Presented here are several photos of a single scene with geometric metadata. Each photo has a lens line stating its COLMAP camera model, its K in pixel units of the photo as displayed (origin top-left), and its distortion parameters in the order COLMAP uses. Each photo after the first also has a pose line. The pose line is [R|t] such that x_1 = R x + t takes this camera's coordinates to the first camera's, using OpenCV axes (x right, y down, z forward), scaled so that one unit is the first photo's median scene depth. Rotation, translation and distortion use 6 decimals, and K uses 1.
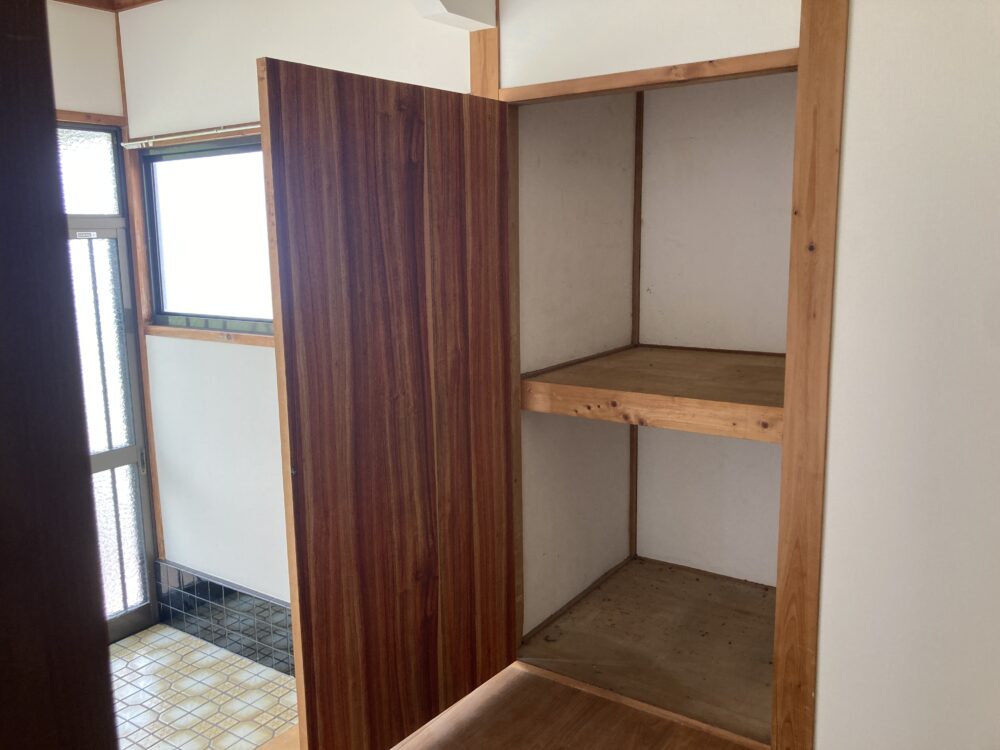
lens RADIAL K [[821.7, 0, 504.0], [0, 821.7, 370.3], [0, 0, 1]] dist [0.033532, -0.028480]
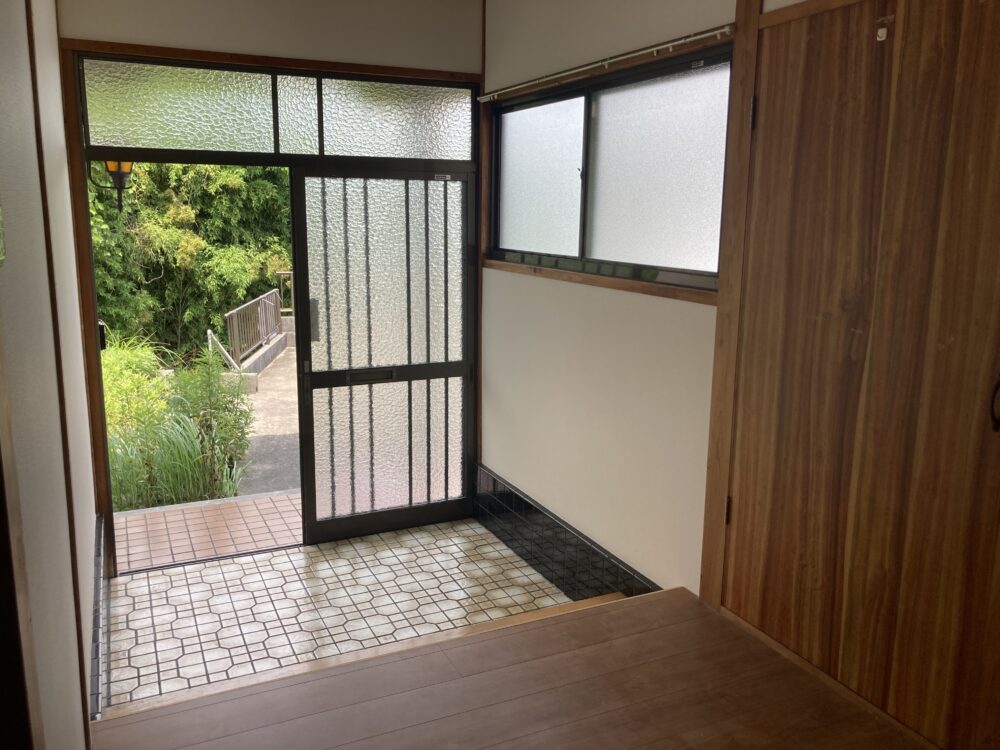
lens RADIAL K [[821.7, 0, 503.9], [0, 821.7, 377.5], [0, 0, 1]] dist [0.033532, -0.028480]
pose [[0.857700, 0.126126, -0.498440, 0.204775], [-0.109766, 0.992013, 0.062138, 0.039979], [0.502296, 0.001416, 0.864695, 0.027415]]
